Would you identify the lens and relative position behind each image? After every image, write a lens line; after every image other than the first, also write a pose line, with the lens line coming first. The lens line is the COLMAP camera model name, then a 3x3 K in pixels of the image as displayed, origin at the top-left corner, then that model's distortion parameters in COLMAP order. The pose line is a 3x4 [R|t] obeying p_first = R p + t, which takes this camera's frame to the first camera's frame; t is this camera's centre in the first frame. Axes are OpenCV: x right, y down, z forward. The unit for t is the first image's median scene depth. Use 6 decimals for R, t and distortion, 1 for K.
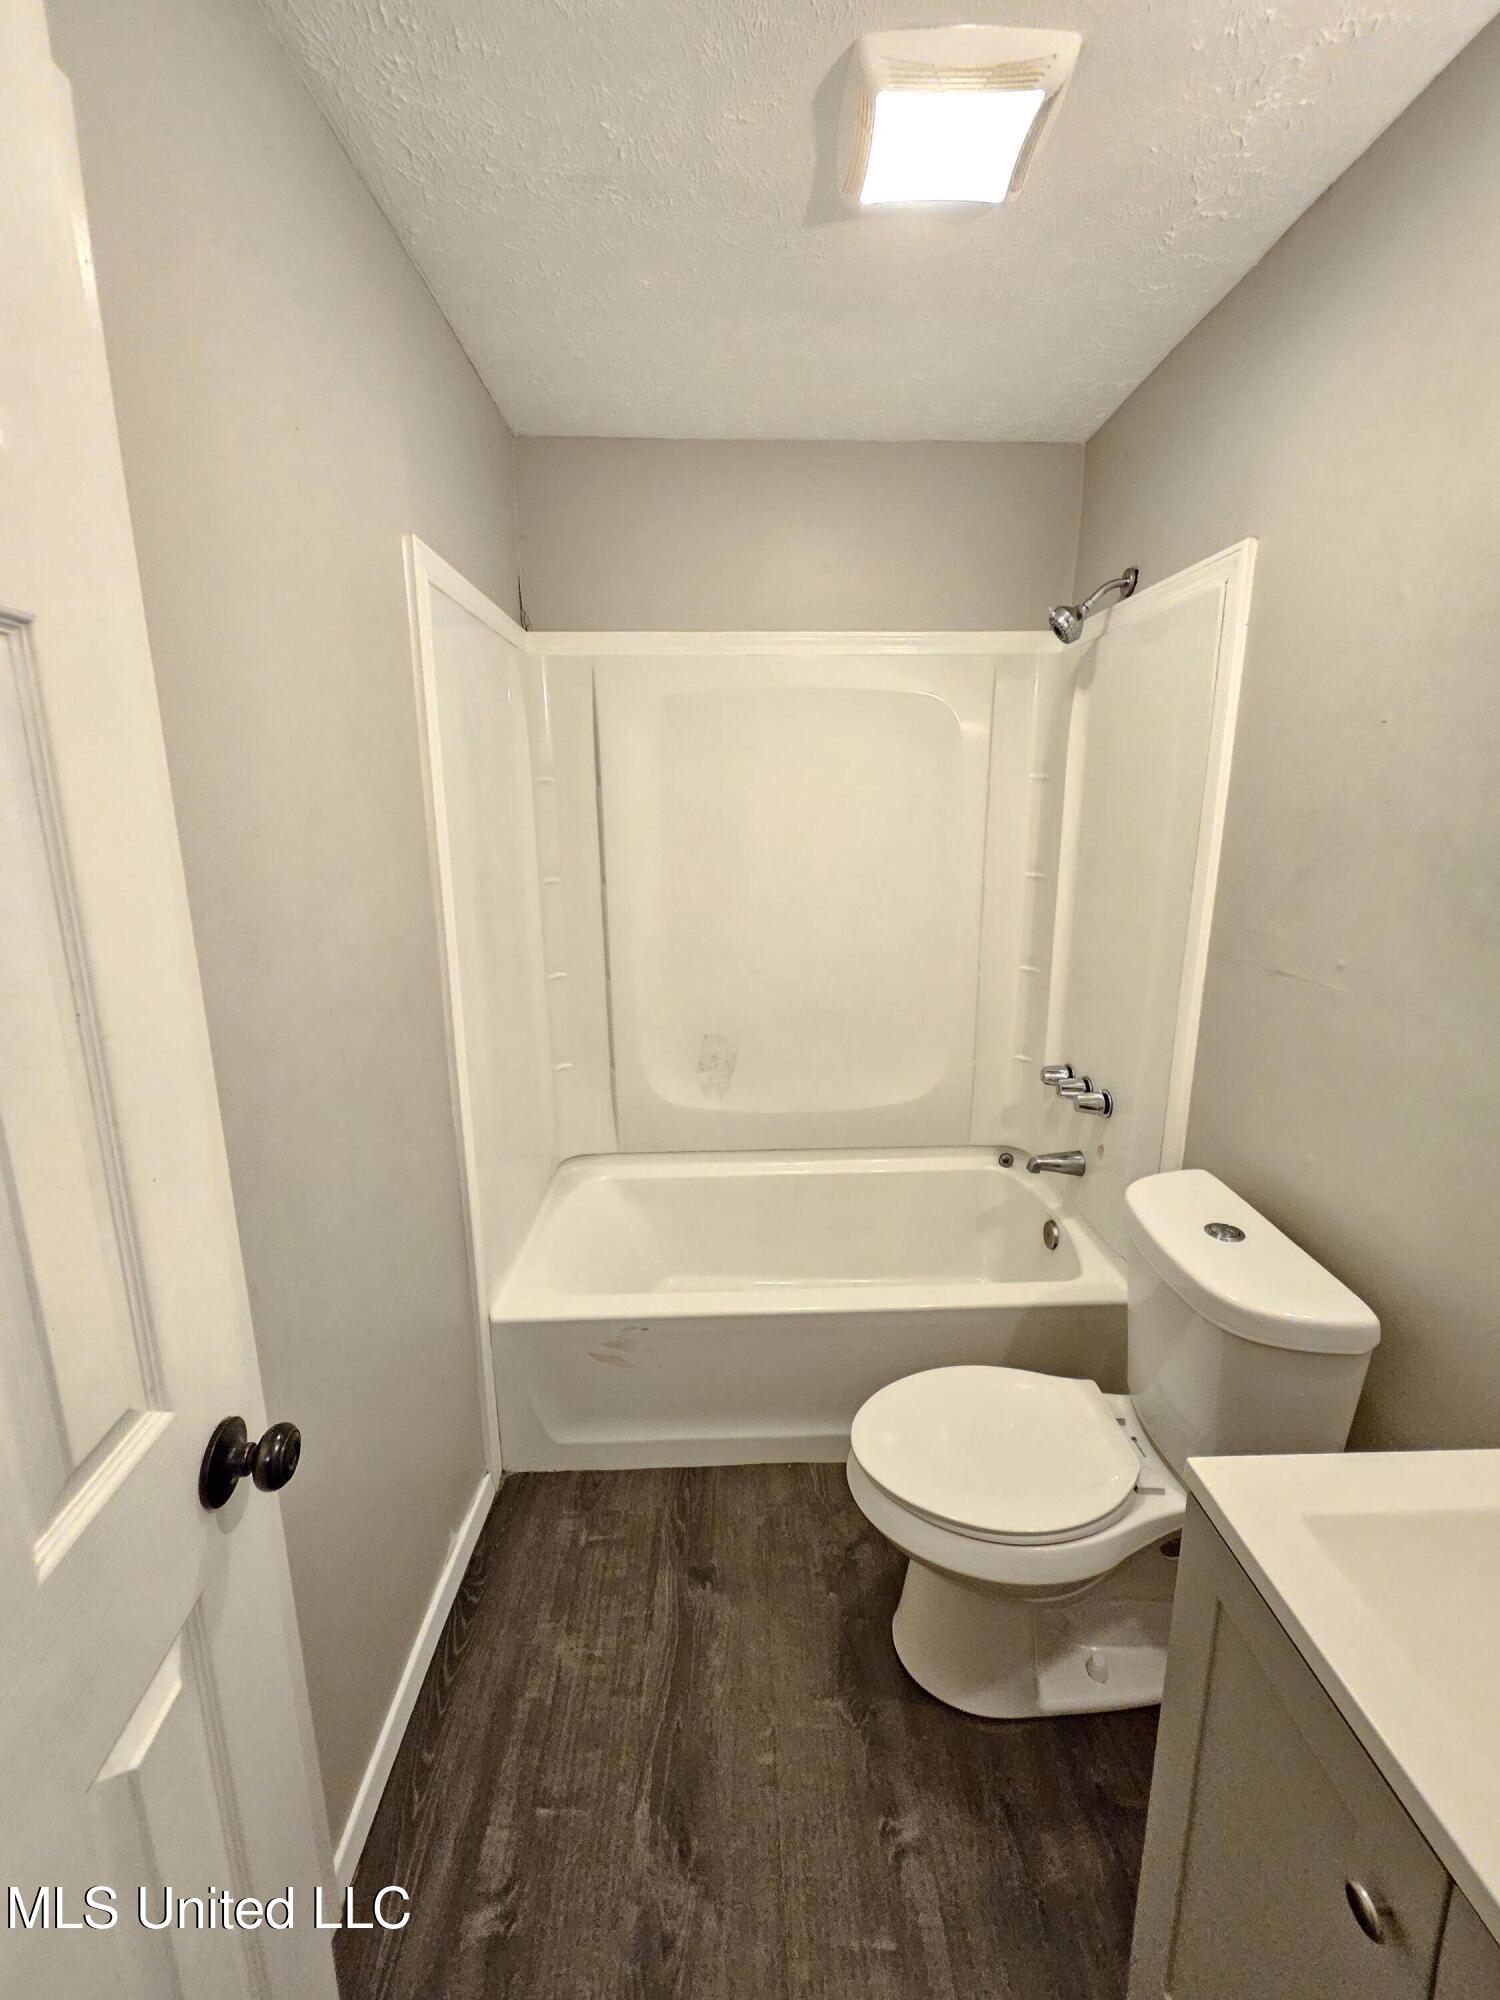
lens RADIAL K [[792.9, 0, 752.4], [0, 792.9, 972.5], [0, 0, 1]] dist [0.002934, -0.000104]
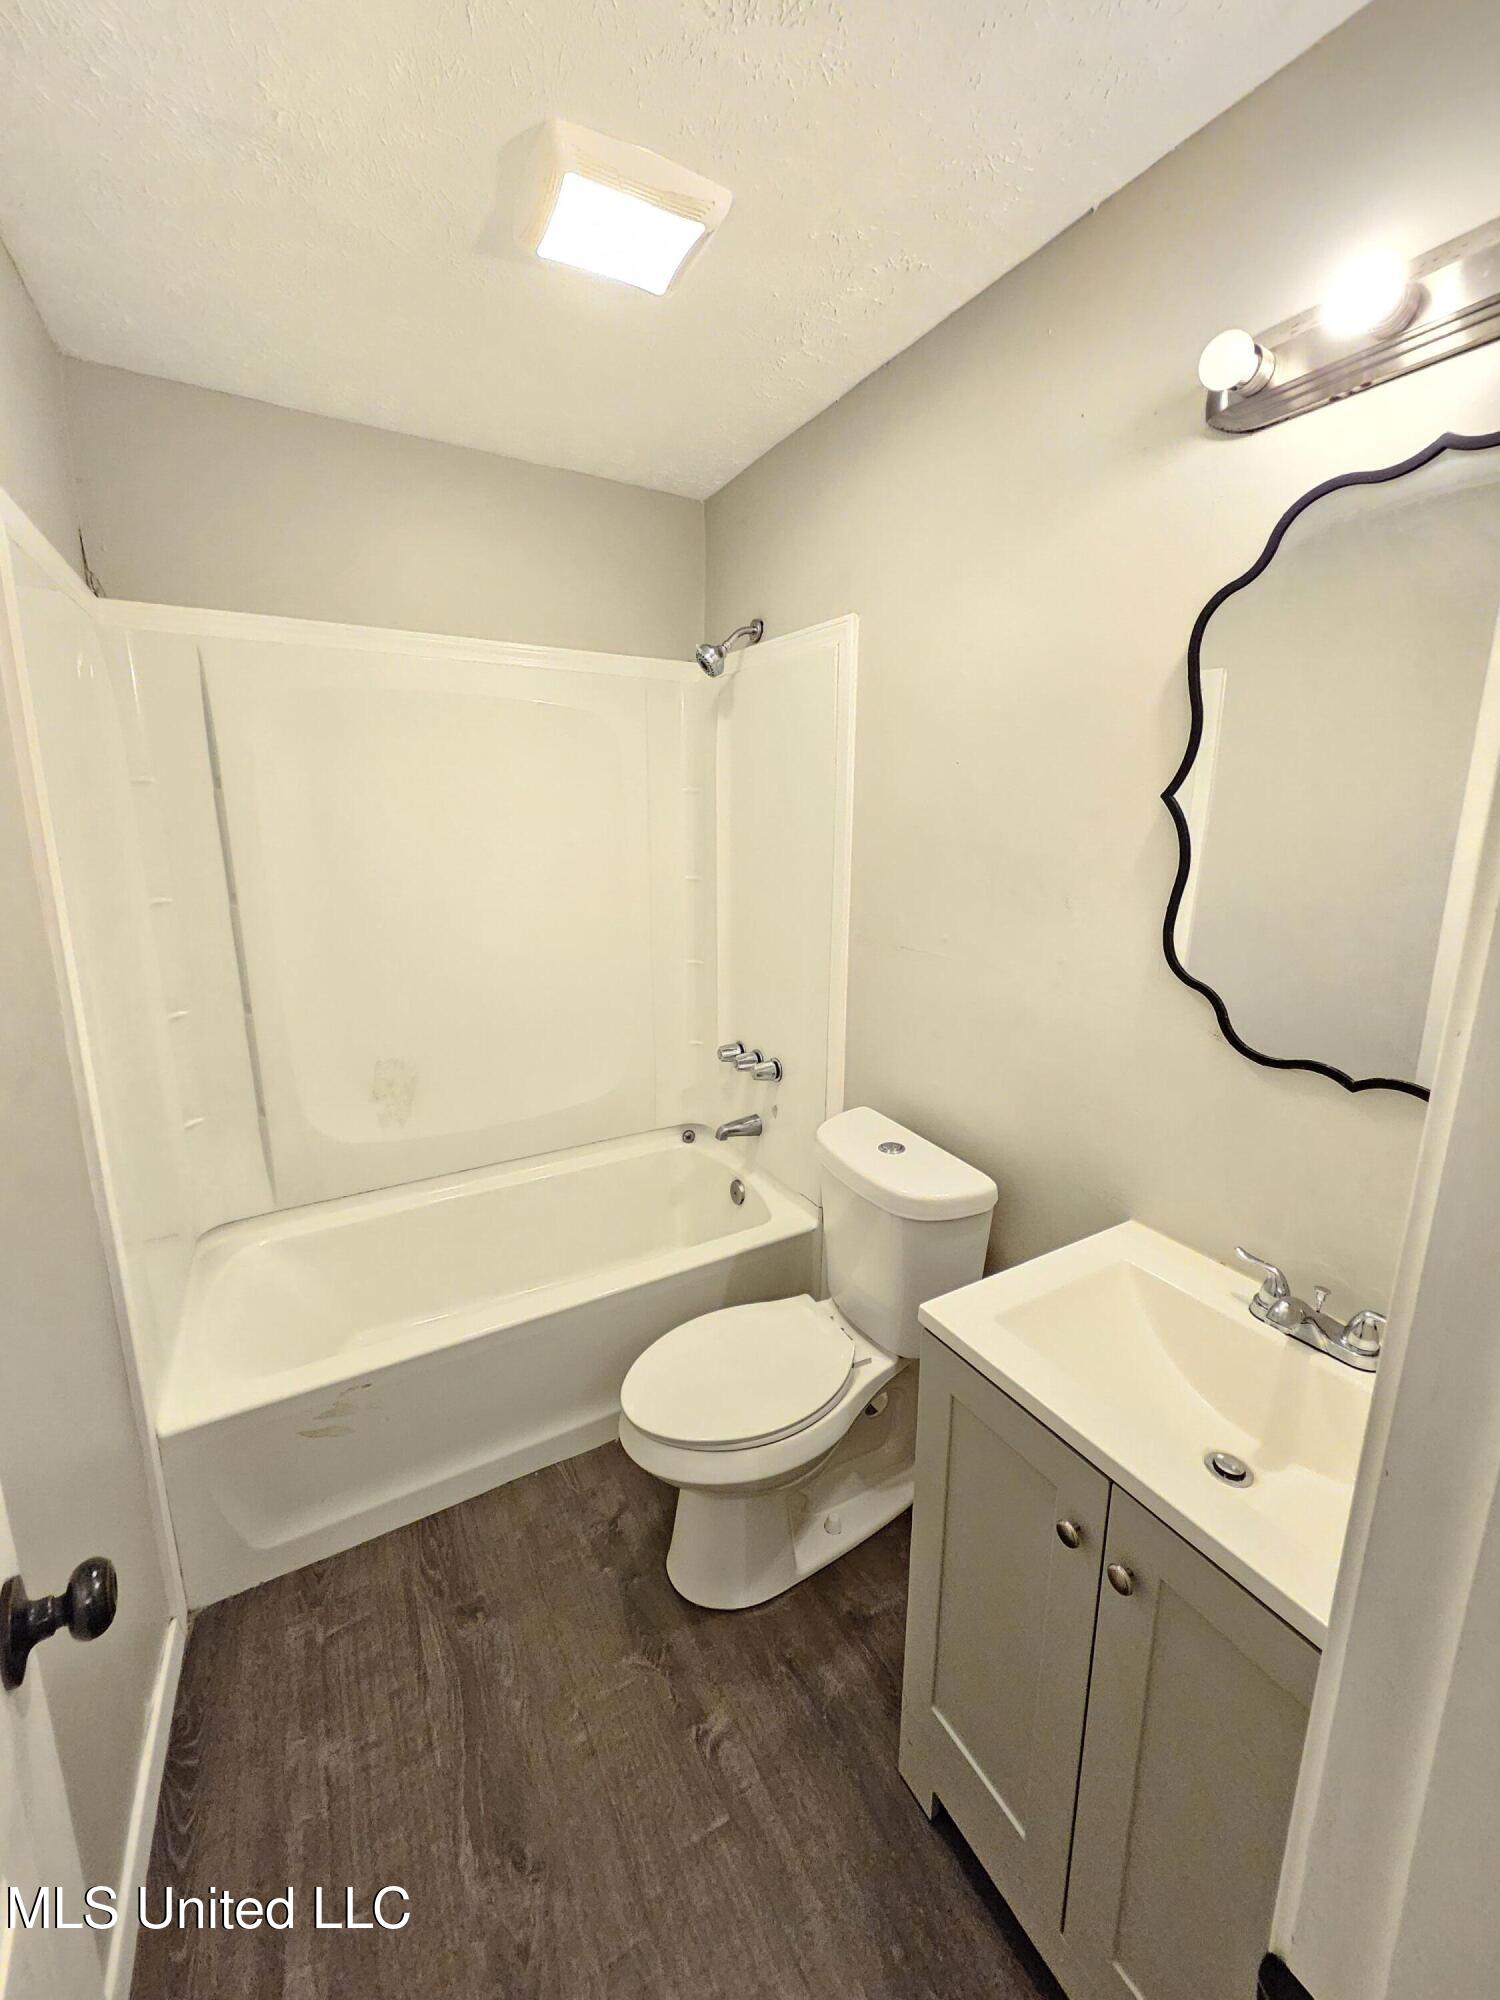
lens RADIAL K [[794.6, 0, 759.8], [0, 794.6, 972.3], [0, 0, 1]] dist [0.005417, -0.000741]
pose [[0.877878, -0.085119, 0.471259, -0.131728], [0.087906, 0.995998, 0.016144, -0.000599], [-0.470747, 0.027254, 0.881847, -0.039844]]
